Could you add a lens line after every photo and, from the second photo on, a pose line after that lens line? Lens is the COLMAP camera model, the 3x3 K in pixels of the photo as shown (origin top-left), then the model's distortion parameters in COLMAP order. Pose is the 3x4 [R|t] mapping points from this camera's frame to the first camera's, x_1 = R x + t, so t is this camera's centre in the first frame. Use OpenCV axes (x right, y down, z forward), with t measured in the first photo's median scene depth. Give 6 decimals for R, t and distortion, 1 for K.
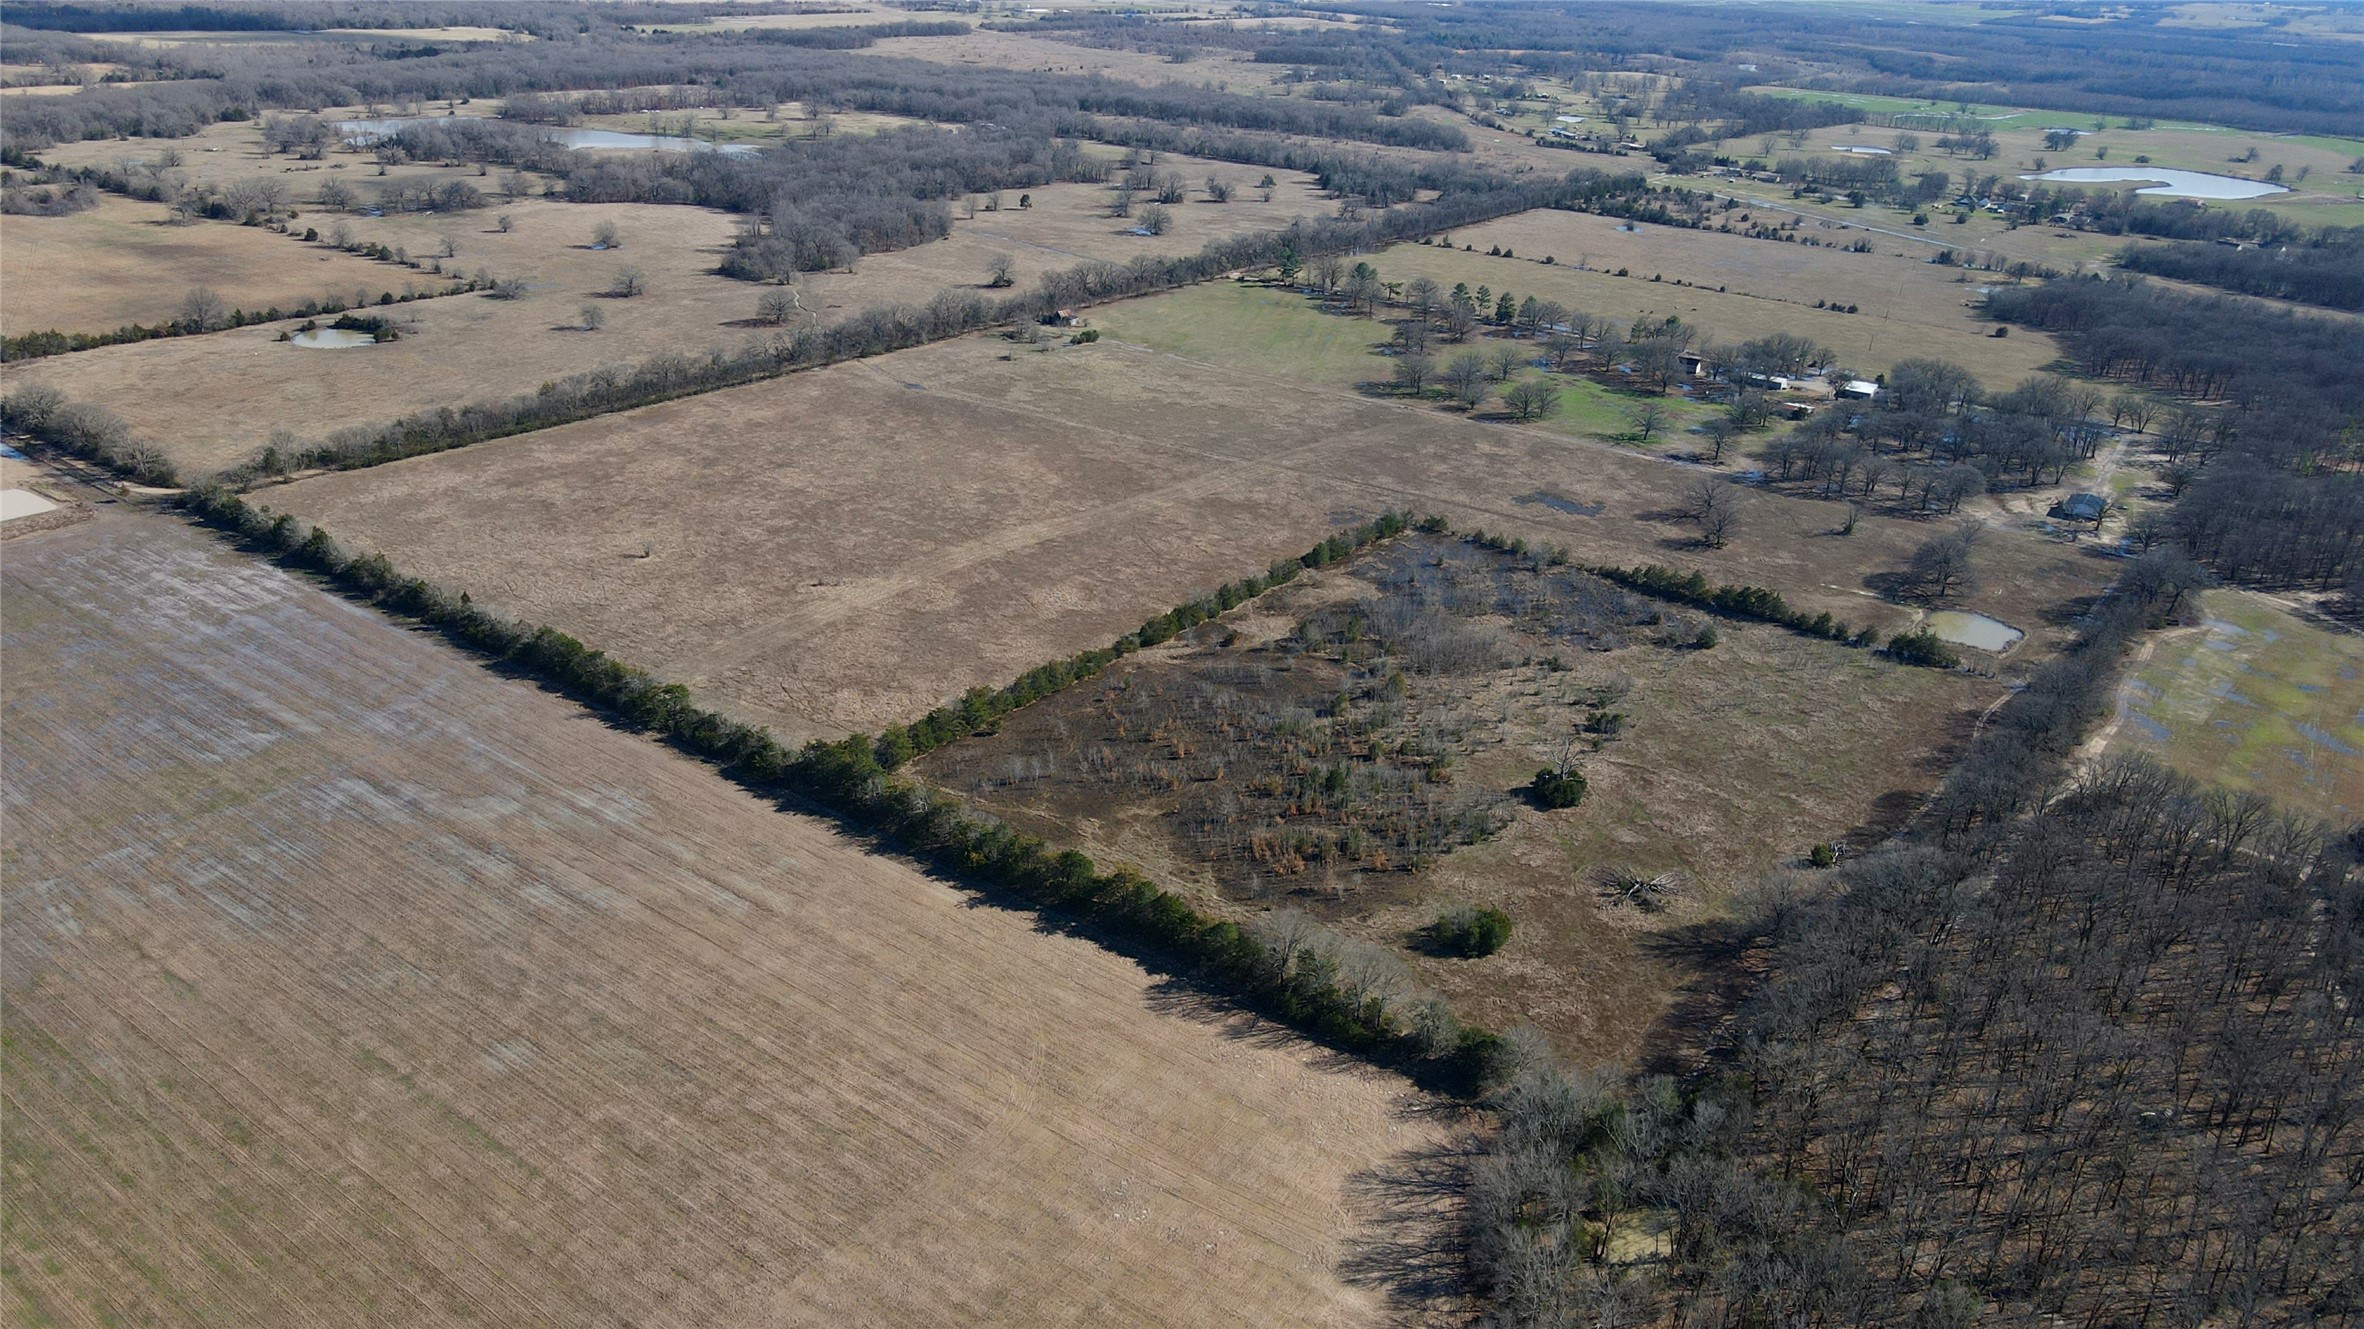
lens RADIAL K [[1744.4, 0, 1183.0], [0, 1744.4, 657.7], [0, 0, 1]] dist [-0.007627, 0.049005]
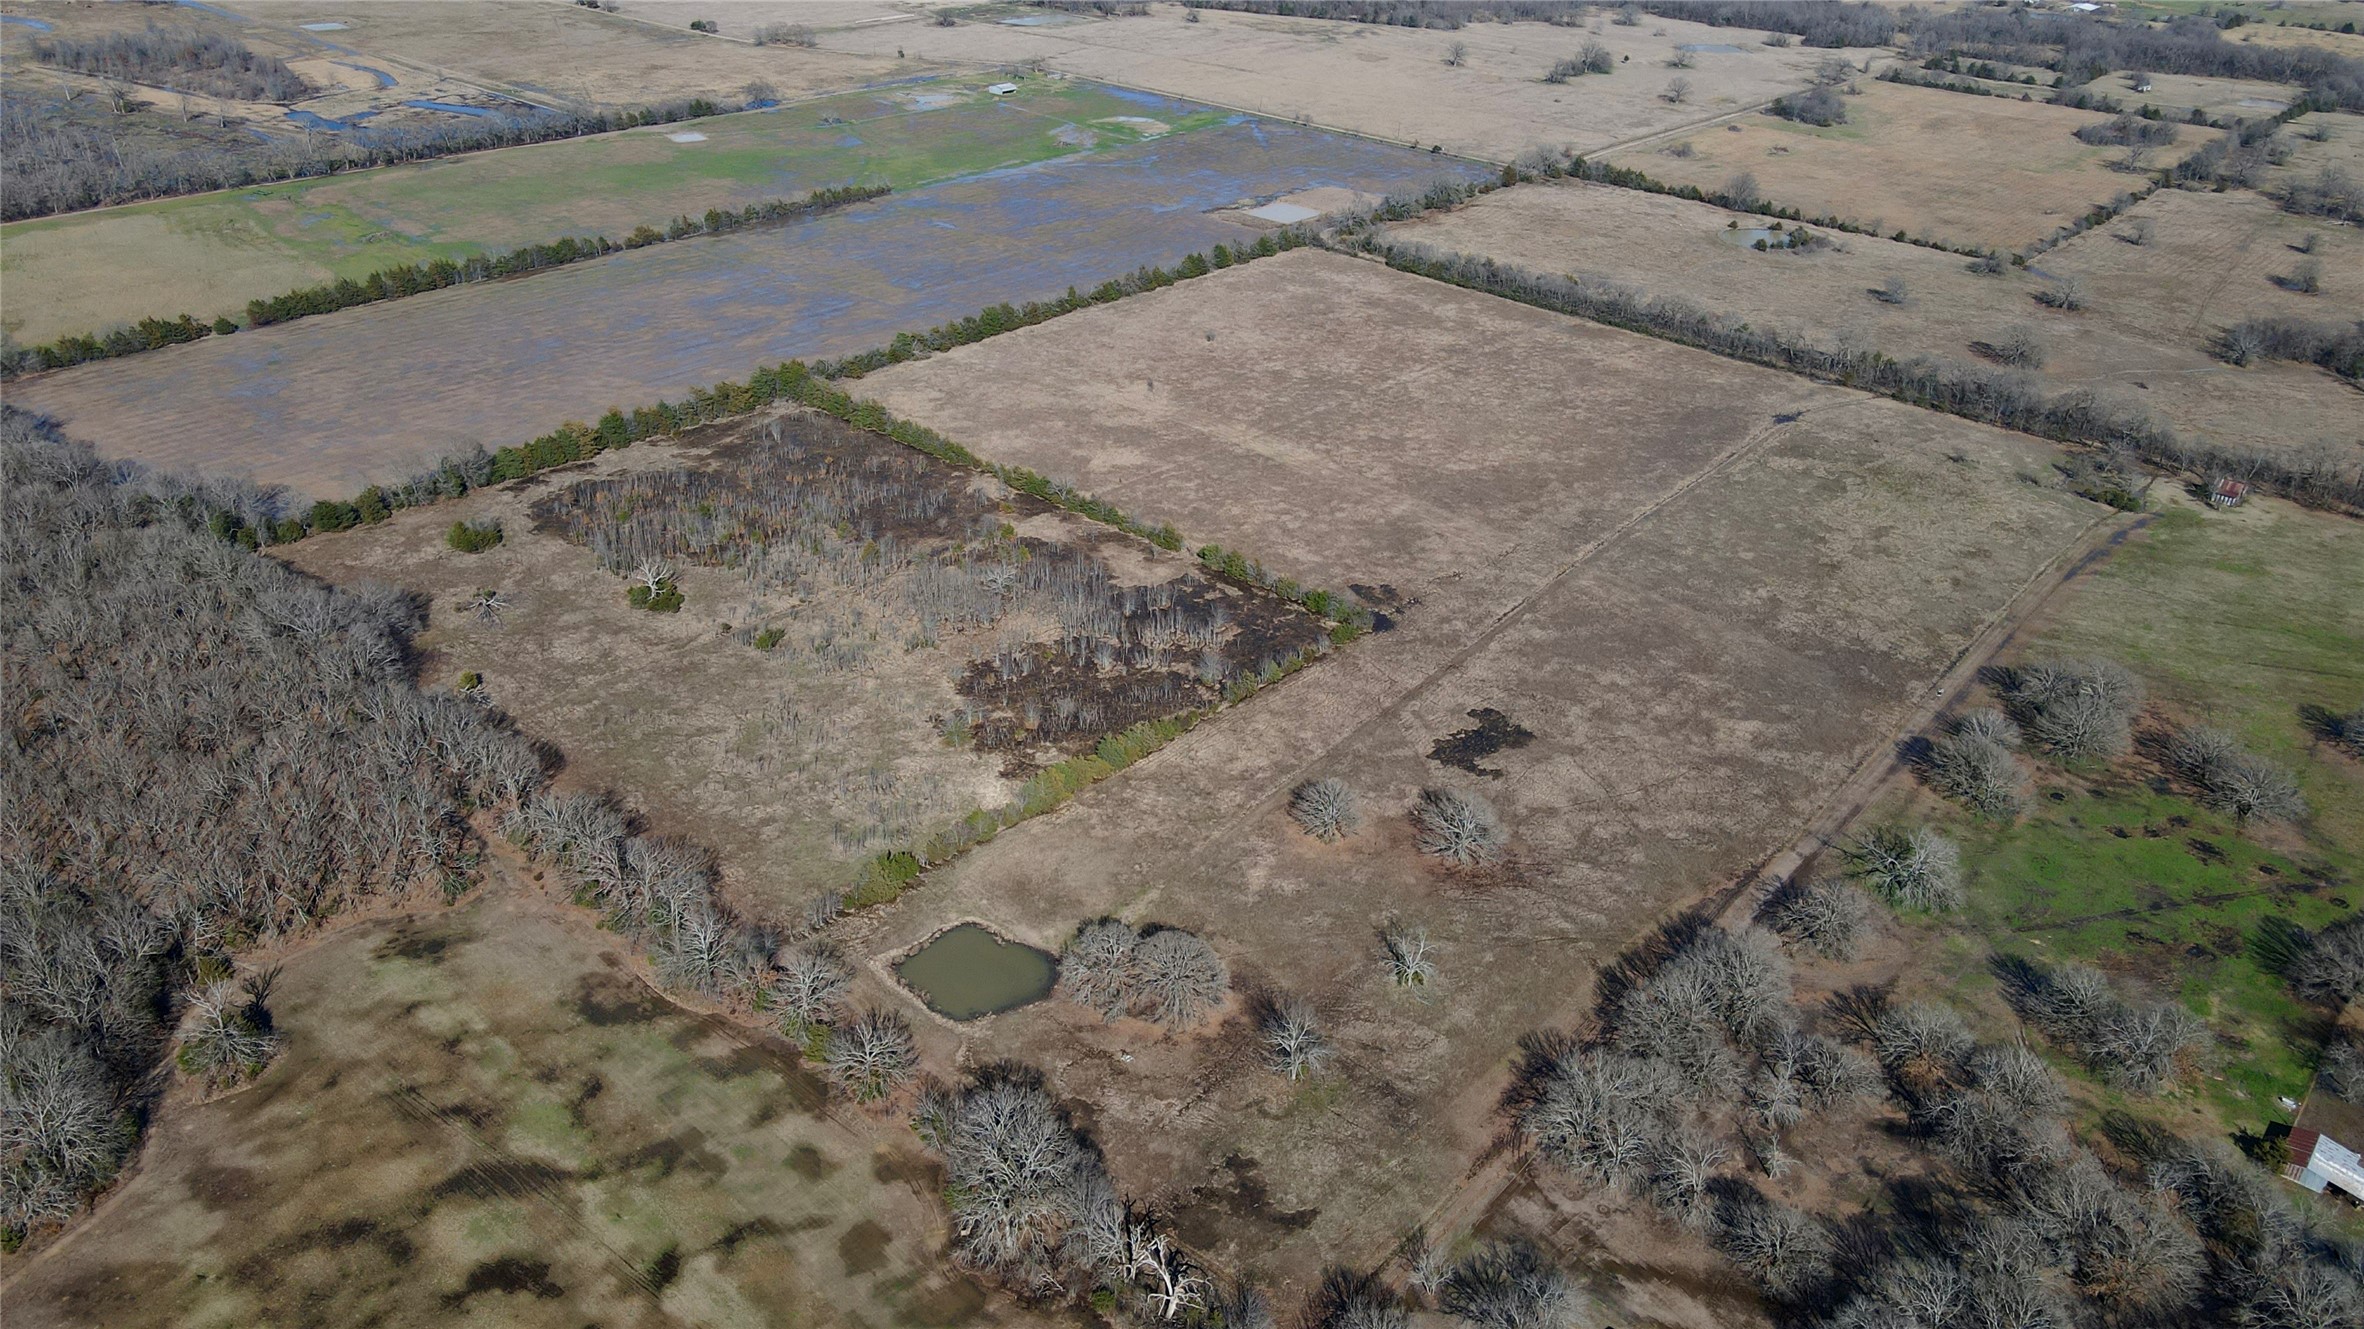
lens RADIAL K [[1744.4, 0, 1183.0], [0, 1744.4, 657.7], [0, 0, 1]] dist [-0.007627, 0.049005]
pose [[-0.080113, 0.438190, -0.895305, 1.056317], [-0.424400, 0.797718, 0.428404, -0.459026], [0.901924, 0.414289, 0.122060, 1.006990]]
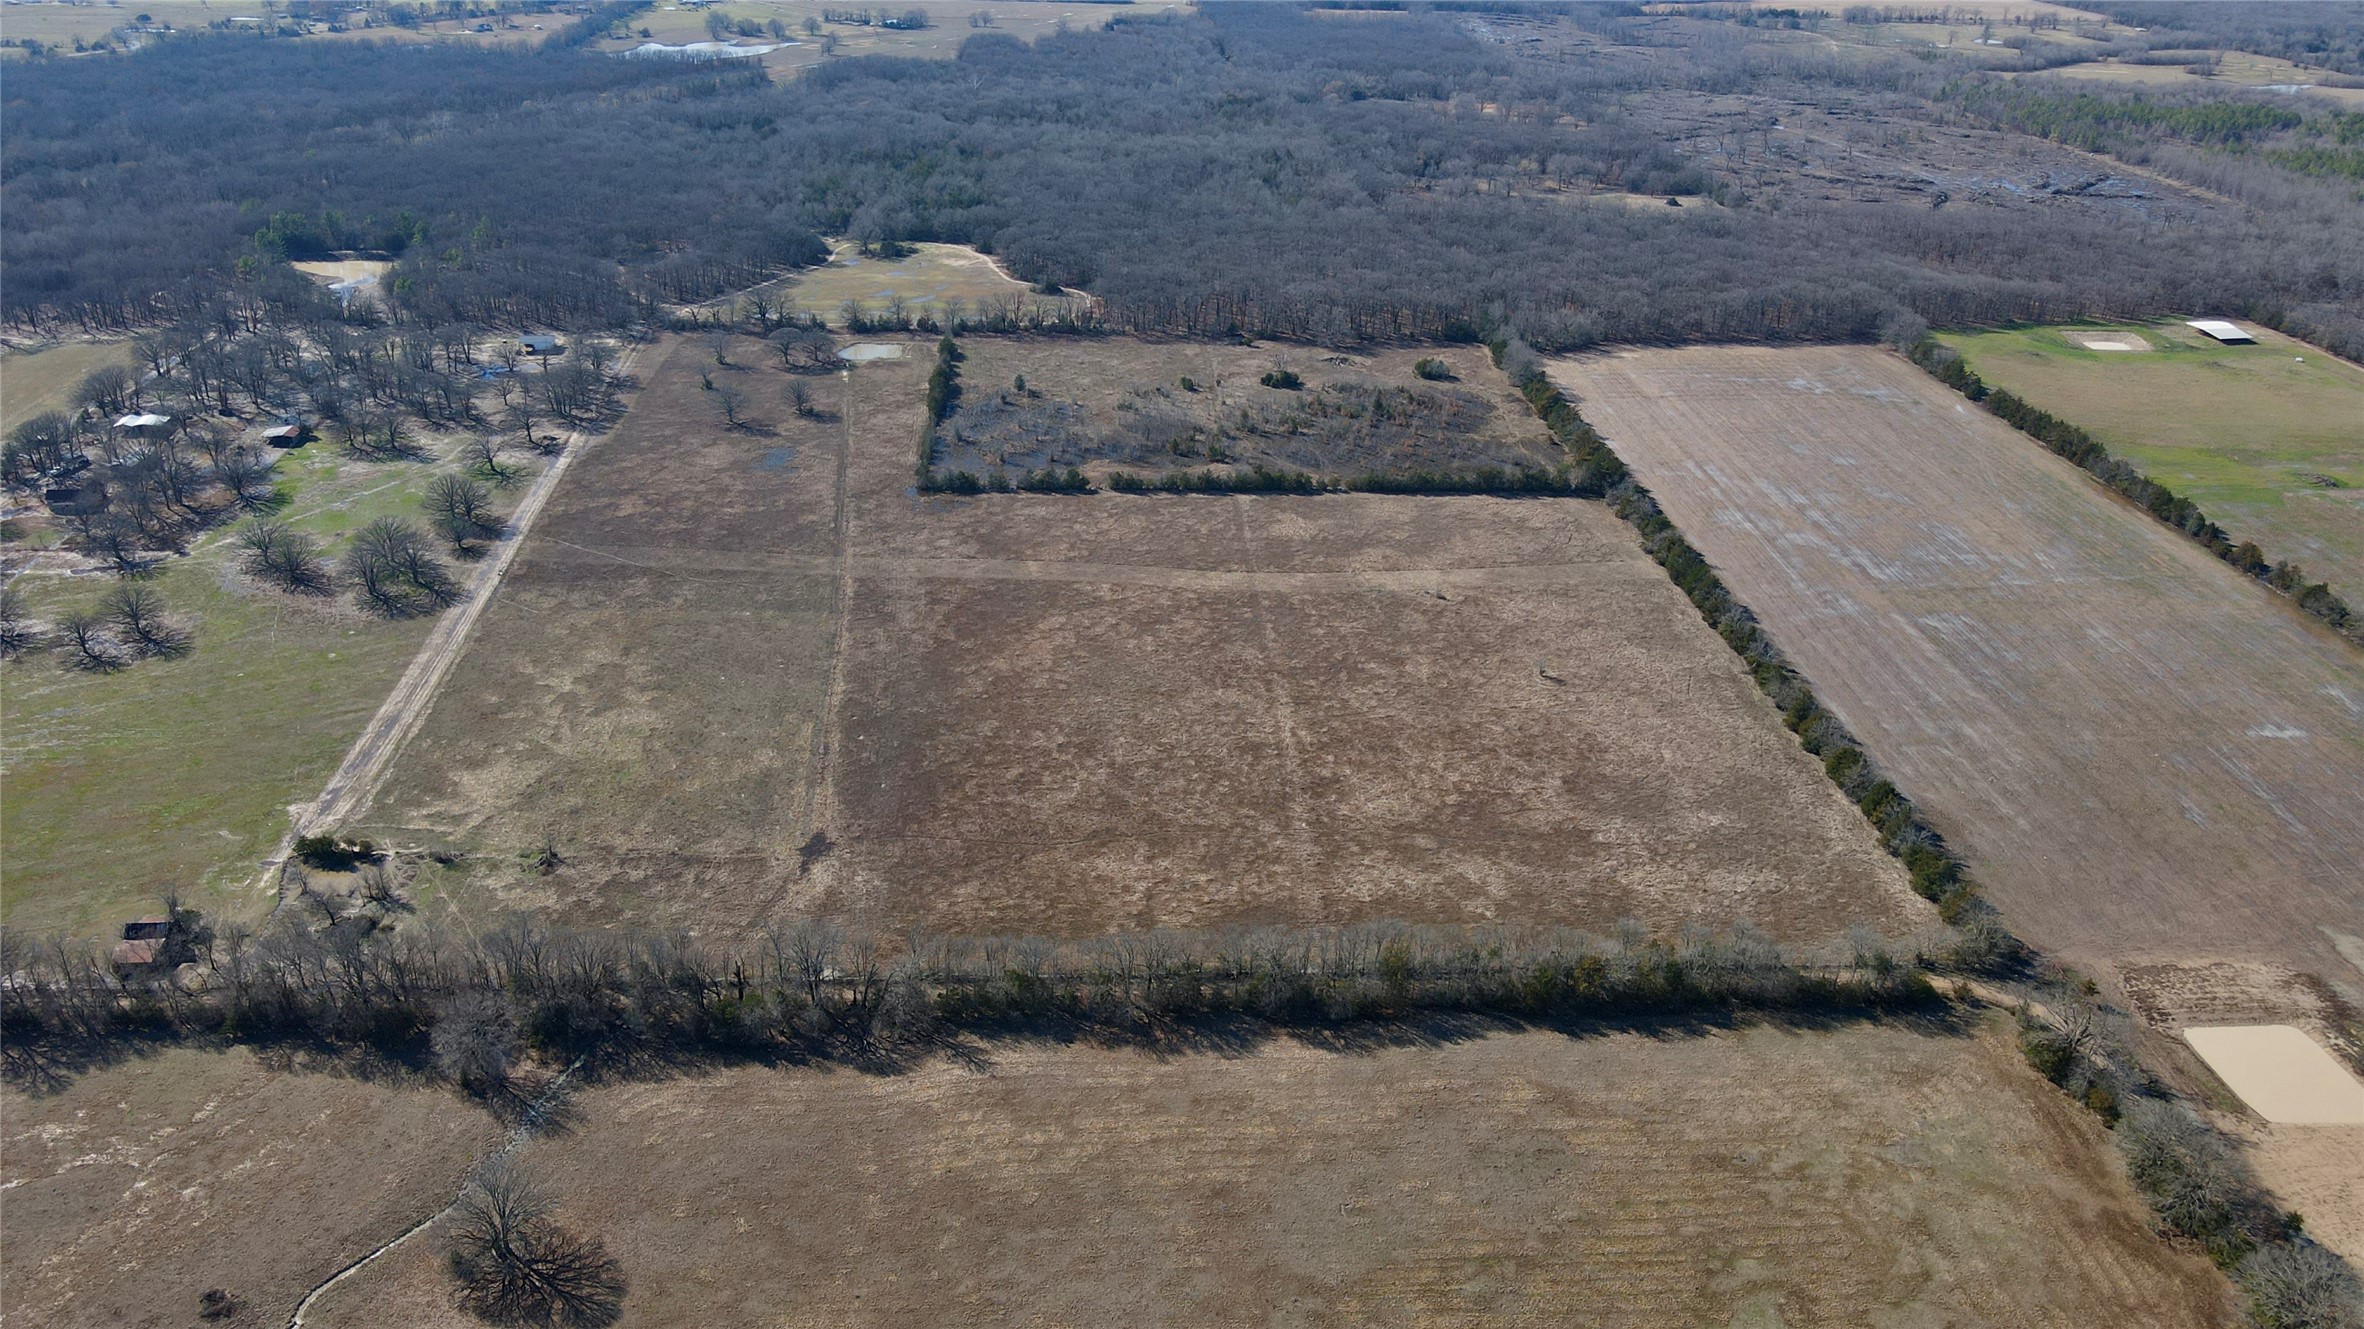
lens RADIAL K [[1744.4, 0, 1183.0], [0, 1744.4, 657.7], [0, 0, 1]] dist [-0.007627, 0.049005]
pose [[-0.655255, -0.385503, 0.649637, -0.877792], [0.248233, 0.702340, 0.667157, -0.832089], [-0.713457, 0.598419, -0.364518, 1.629844]]
